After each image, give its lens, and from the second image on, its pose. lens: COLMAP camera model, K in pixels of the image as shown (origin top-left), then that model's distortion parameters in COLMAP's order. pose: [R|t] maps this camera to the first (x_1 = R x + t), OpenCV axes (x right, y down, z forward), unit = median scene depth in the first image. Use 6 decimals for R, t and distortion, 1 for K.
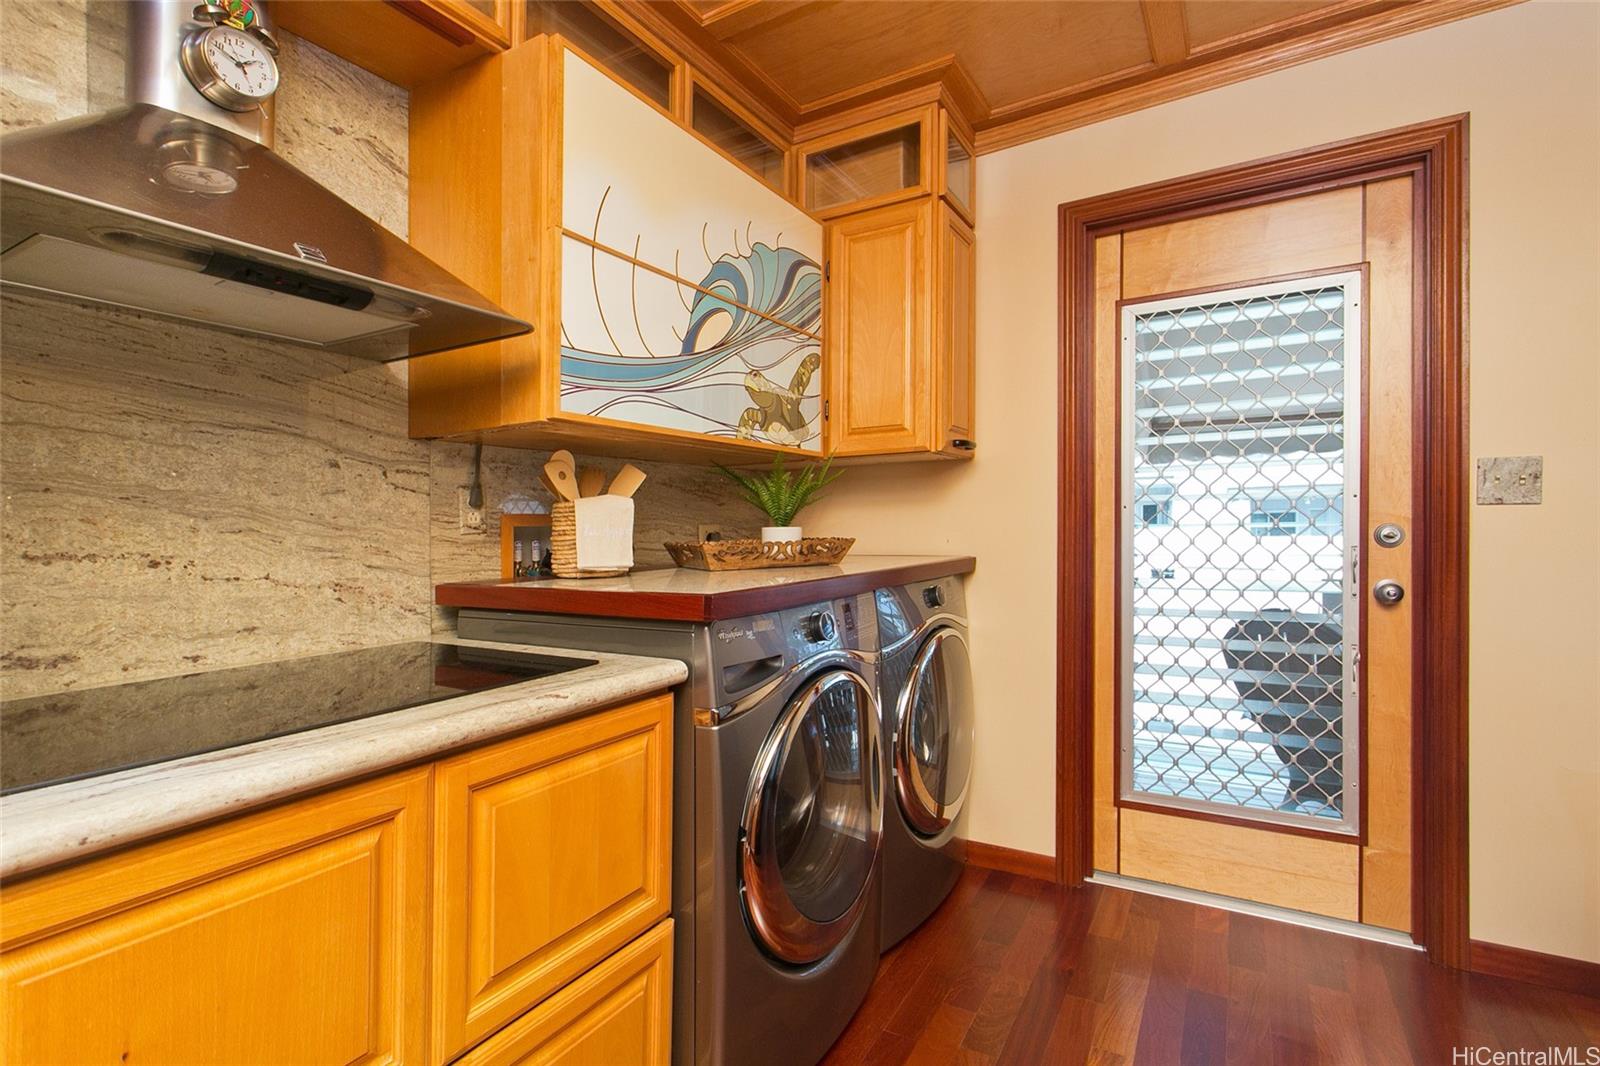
lens RADIAL K [[768.7, 0, 800.0], [0, 768.7, 533.0], [0, 0, 1]] dist [-0.000064, -0.000221]
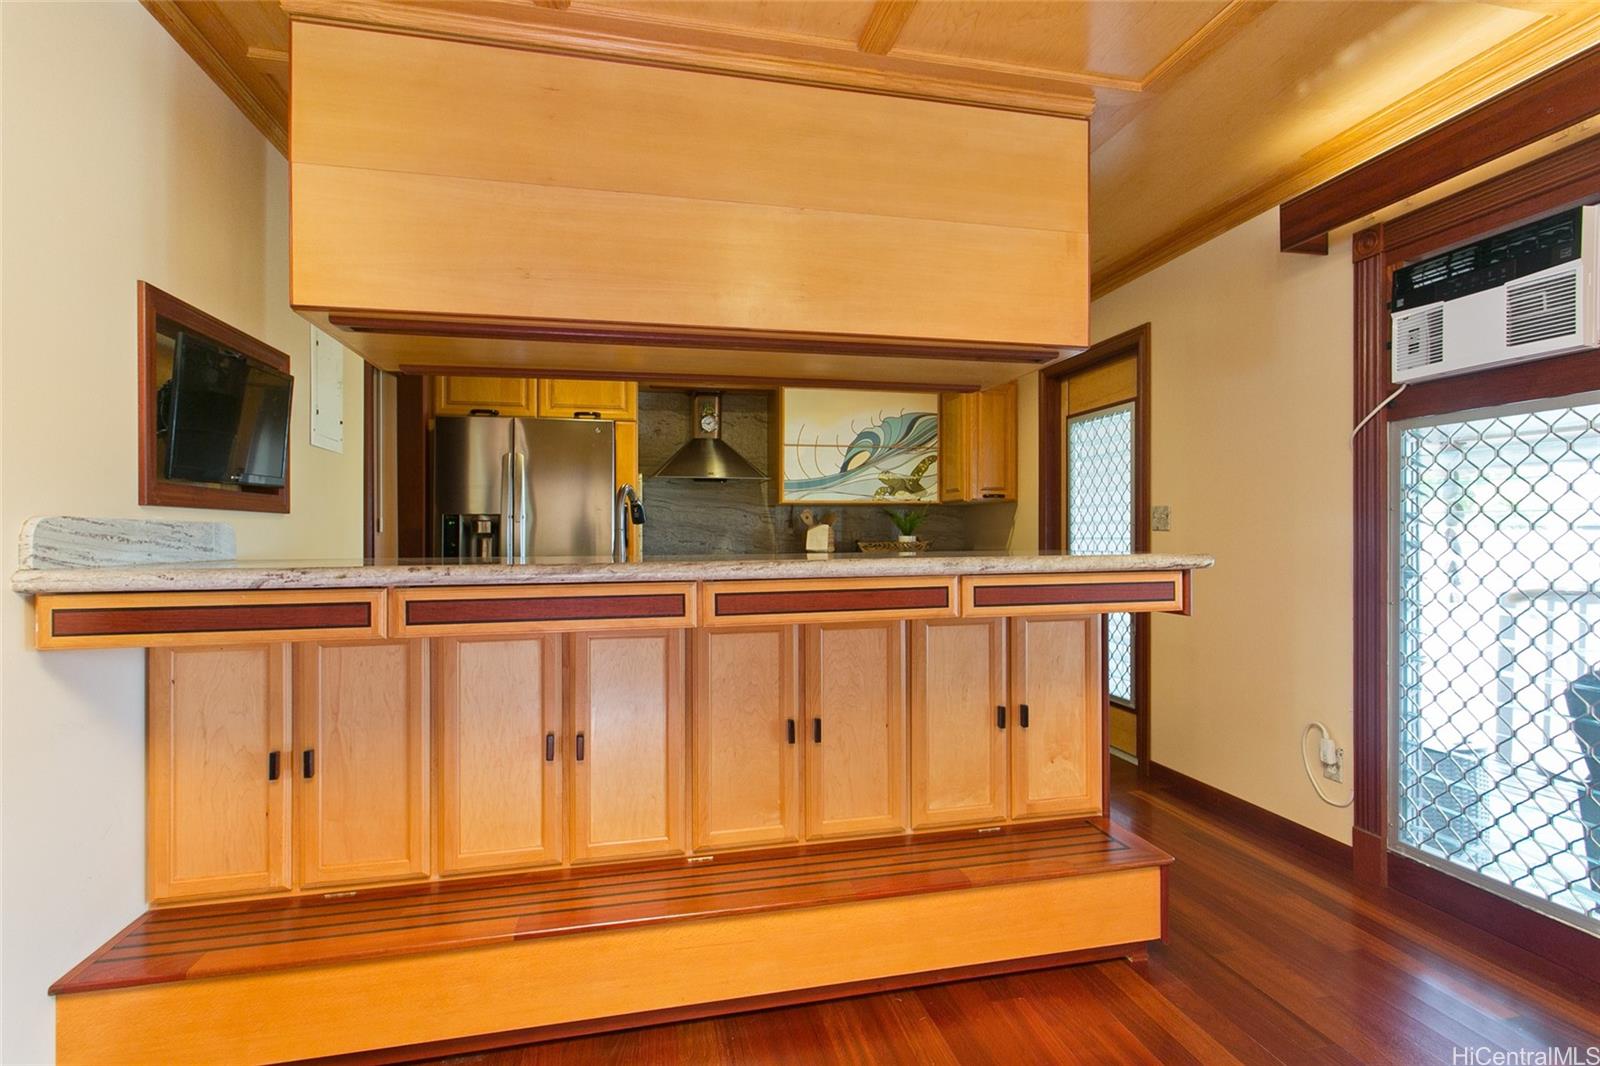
lens RADIAL K [[768.7, 0, 800.0], [0, 768.7, 533.0], [0, 0, 1]] dist [-0.000064, -0.000221]
pose [[0.680190, 0.007756, -0.732995, 1.561474], [-0.006617, 0.999968, 0.004440, -0.027039], [0.733006, 0.001830, 0.680219, -0.854133]]
